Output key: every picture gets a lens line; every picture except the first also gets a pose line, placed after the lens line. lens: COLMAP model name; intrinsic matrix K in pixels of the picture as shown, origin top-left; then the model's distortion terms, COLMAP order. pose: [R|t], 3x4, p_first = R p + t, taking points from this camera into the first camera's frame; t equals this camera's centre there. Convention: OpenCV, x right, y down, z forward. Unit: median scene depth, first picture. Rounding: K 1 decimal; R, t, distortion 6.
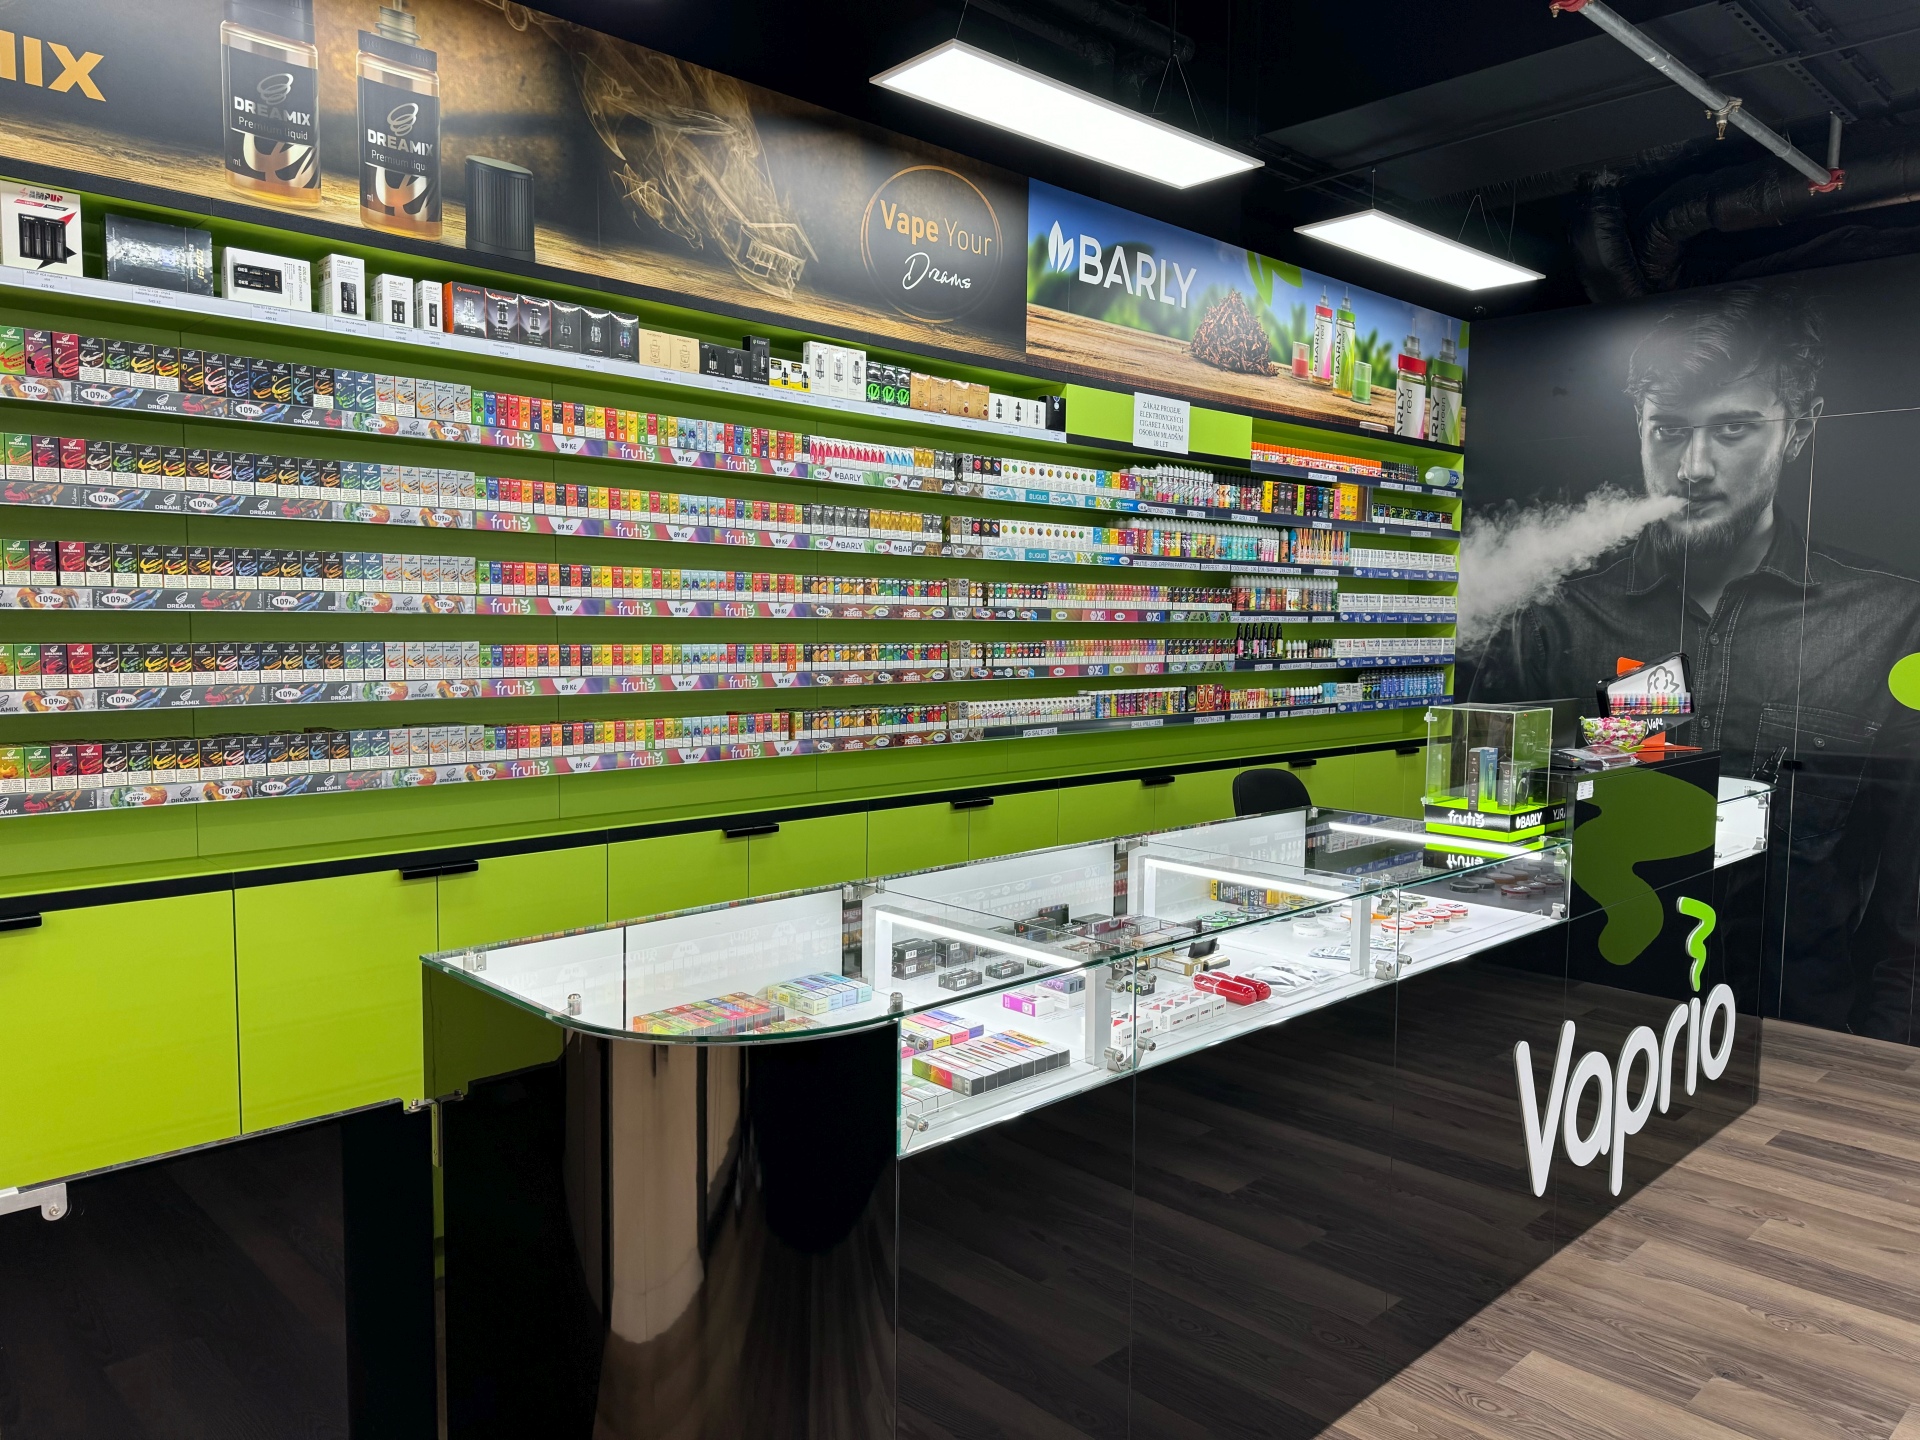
lens RADIAL K [[1373.2, 0, 960.0], [0, 1373.2, 720.0], [0, 0, 1]] dist [0.185939, -0.196036]
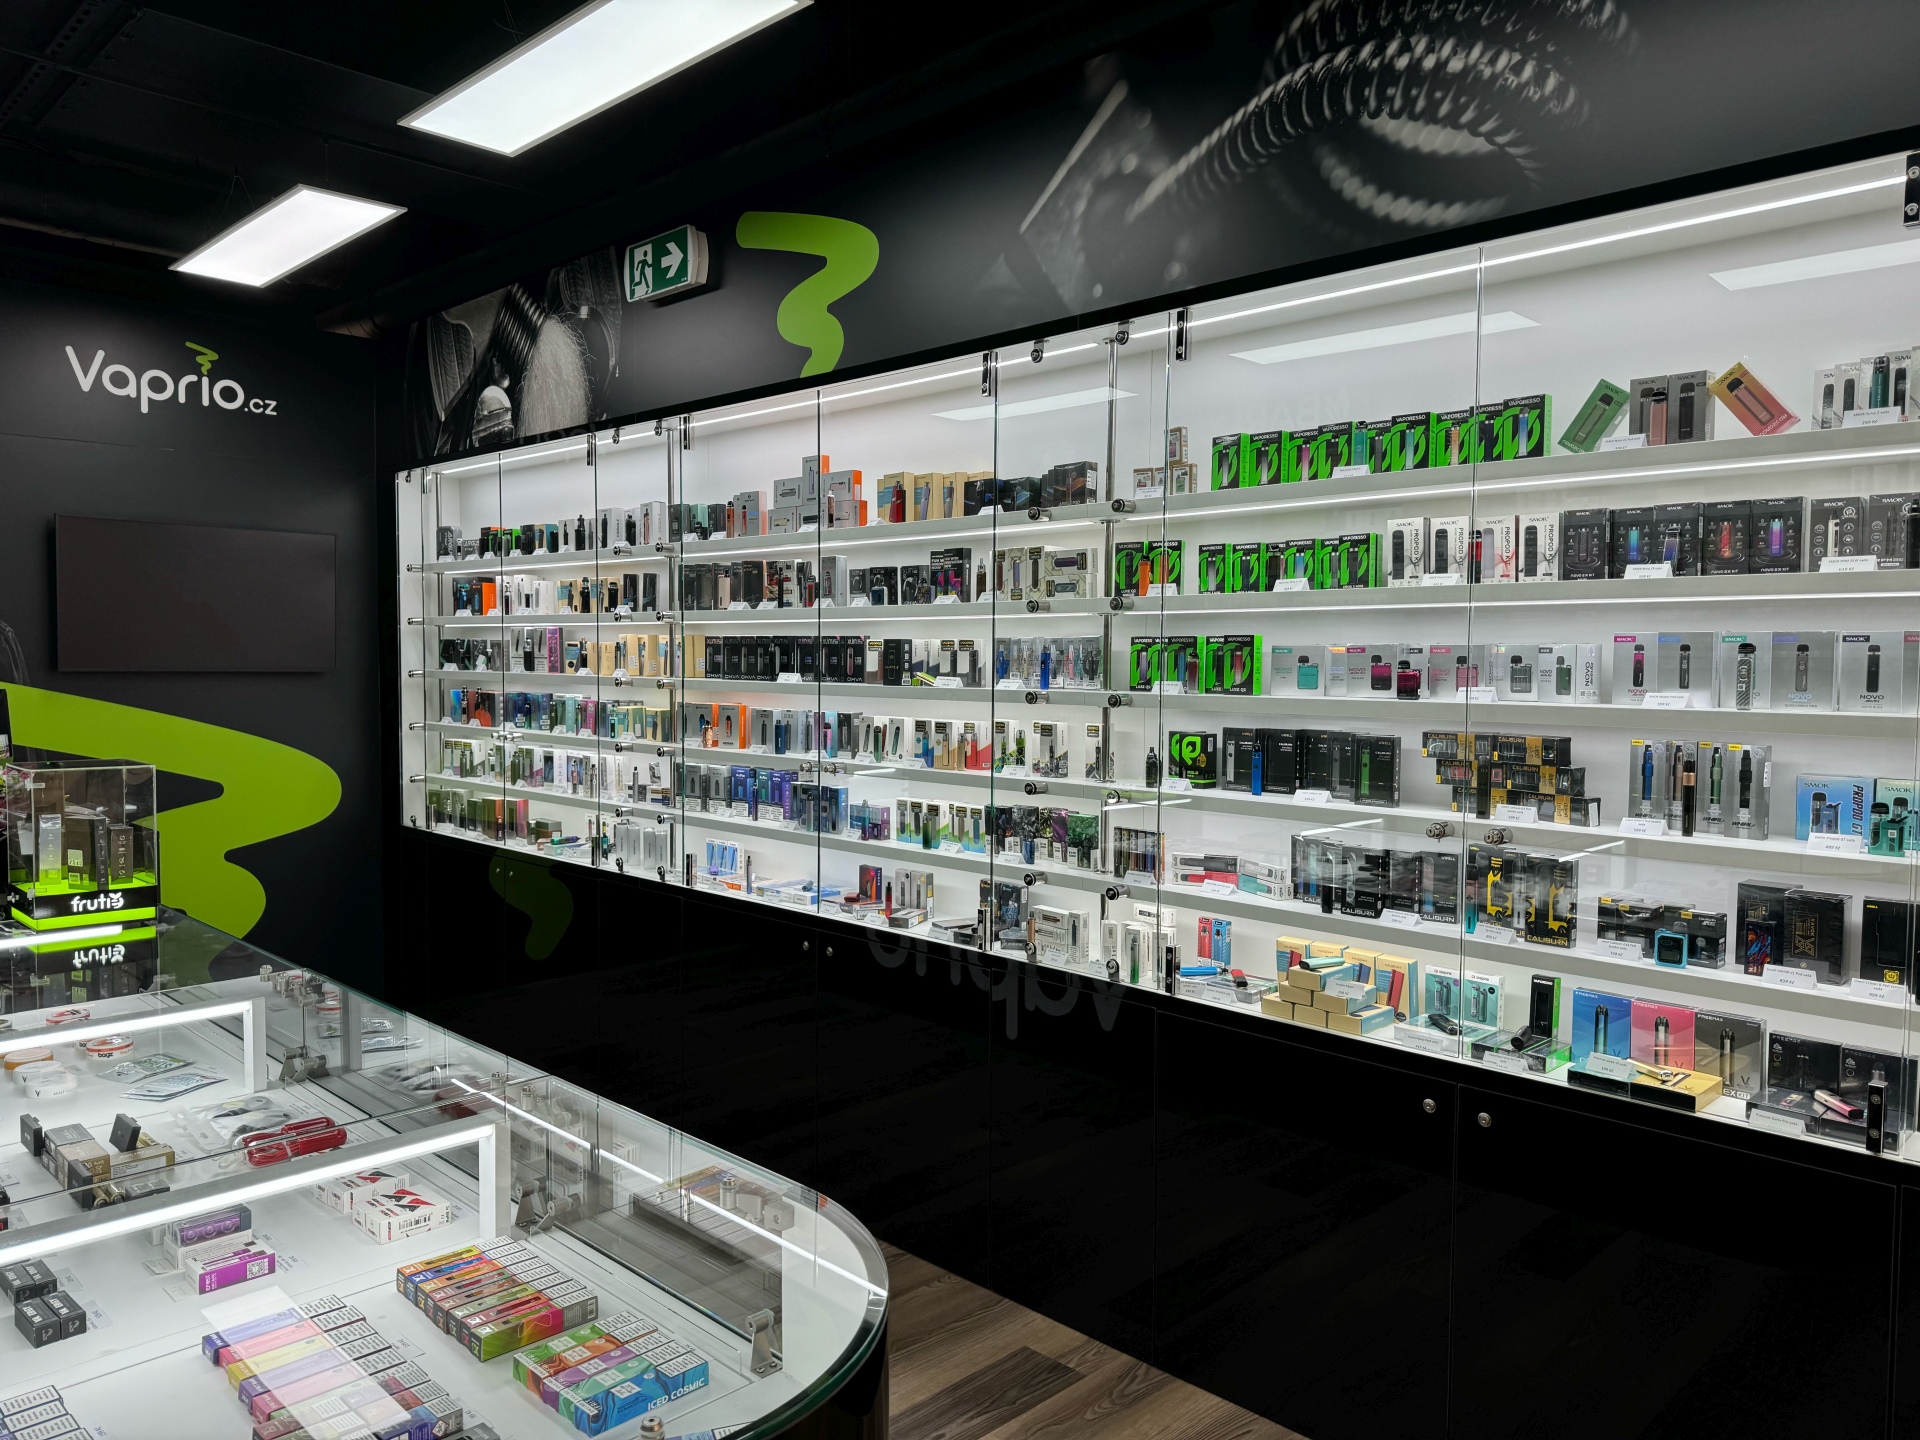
lens RADIAL K [[1373.2, 0, 960.0], [0, 1373.2, 720.0], [0, 0, 1]] dist [0.185939, -0.196036]
pose [[-0.002579, -0.062114, 0.998066, -0.324557], [0.070546, 0.995571, 0.062141, -0.035836], [-0.997505, 0.070570, 0.001814, 0.346649]]
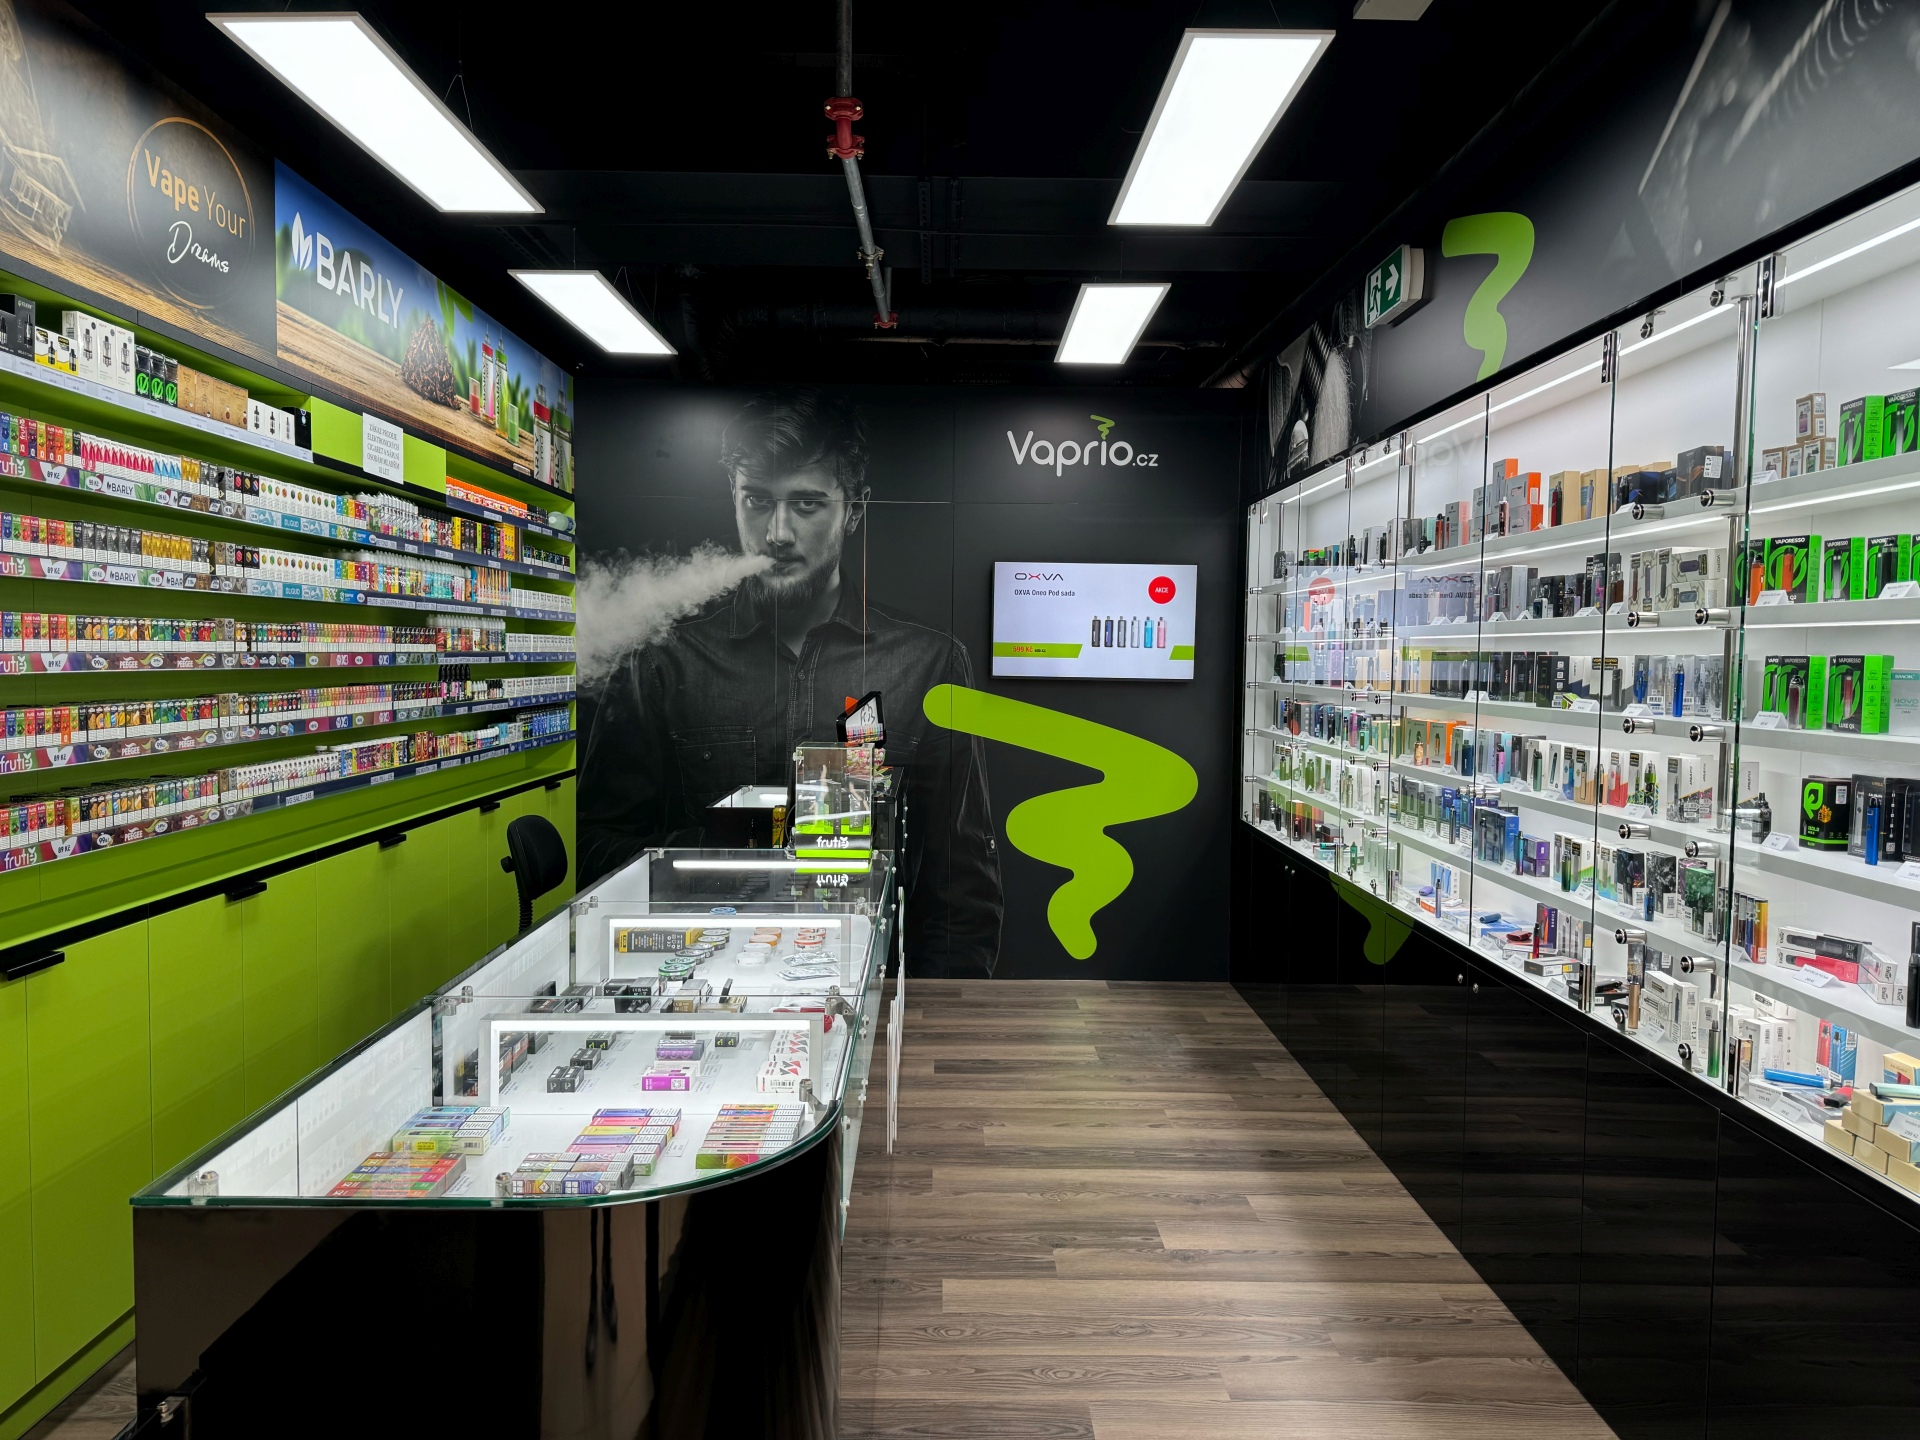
lens RADIAL K [[1390.8, 0, 960.0], [0, 1390.8, 720.0], [0, 0, 1]] dist [0.036565, -0.005617]
pose [[0.689807, -0.040003, 0.722887, -0.269757], [0.051427, 0.998658, 0.006190, -0.022445], [-0.722165, 0.032906, 0.690938, 0.098490]]
